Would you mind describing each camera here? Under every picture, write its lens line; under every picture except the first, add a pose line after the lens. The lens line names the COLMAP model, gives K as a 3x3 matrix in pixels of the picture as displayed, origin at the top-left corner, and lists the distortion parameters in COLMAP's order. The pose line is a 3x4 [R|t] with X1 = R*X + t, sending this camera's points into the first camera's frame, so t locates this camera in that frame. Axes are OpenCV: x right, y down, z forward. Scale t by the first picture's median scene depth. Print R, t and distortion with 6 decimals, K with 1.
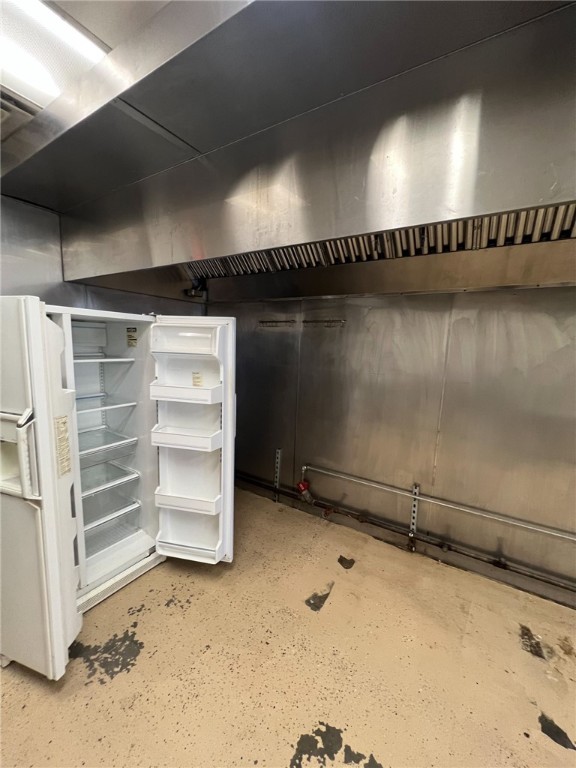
lens RADIAL K [[306.8, 0, 288.6], [0, 306.8, 386.4], [0, 0, 1]] dist [-0.000688, -0.000024]
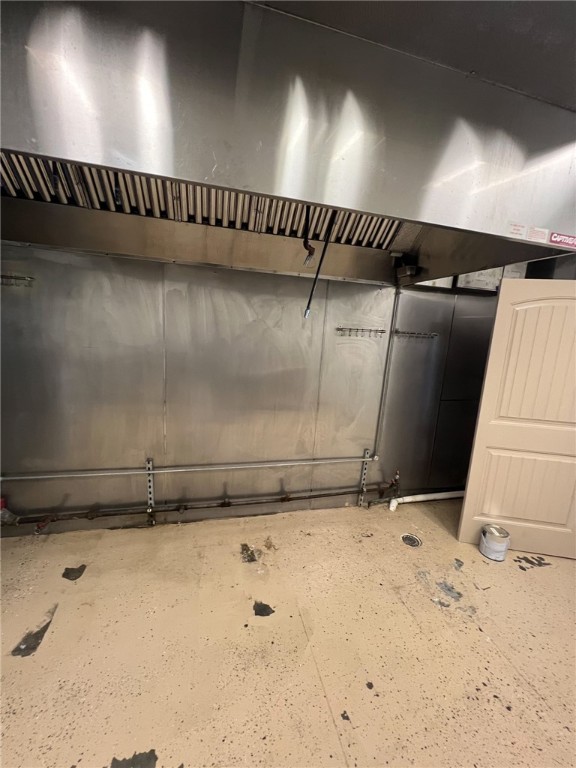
lens RADIAL K [[306.8, 0, 288.2], [0, 306.8, 385.7], [0, 0, 1]] dist [-0.000688, -0.000024]
pose [[0.697096, -0.121649, 0.706582, 0.069254], [0.059329, 0.991908, 0.112240, 0.002352], [-0.714518, -0.036321, 0.698673, 0.006082]]
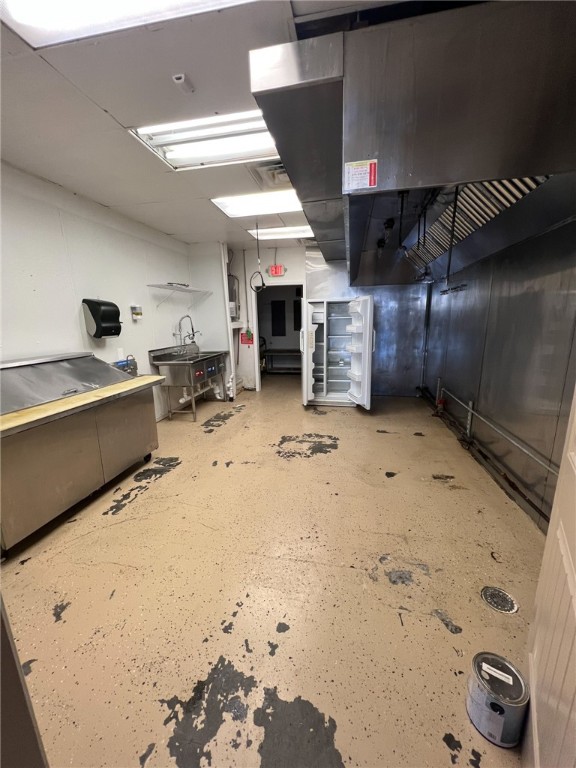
lens RADIAL K [[306.8, 0, 287.3], [0, 306.8, 388.5], [0, 0, 1]] dist [-0.000688, -0.000024]
pose [[0.345411, 0.165215, -0.923794, 1.554821], [-0.097187, 0.985386, 0.139892, 0.171429], [0.933406, 0.041460, 0.356420, -0.307271]]
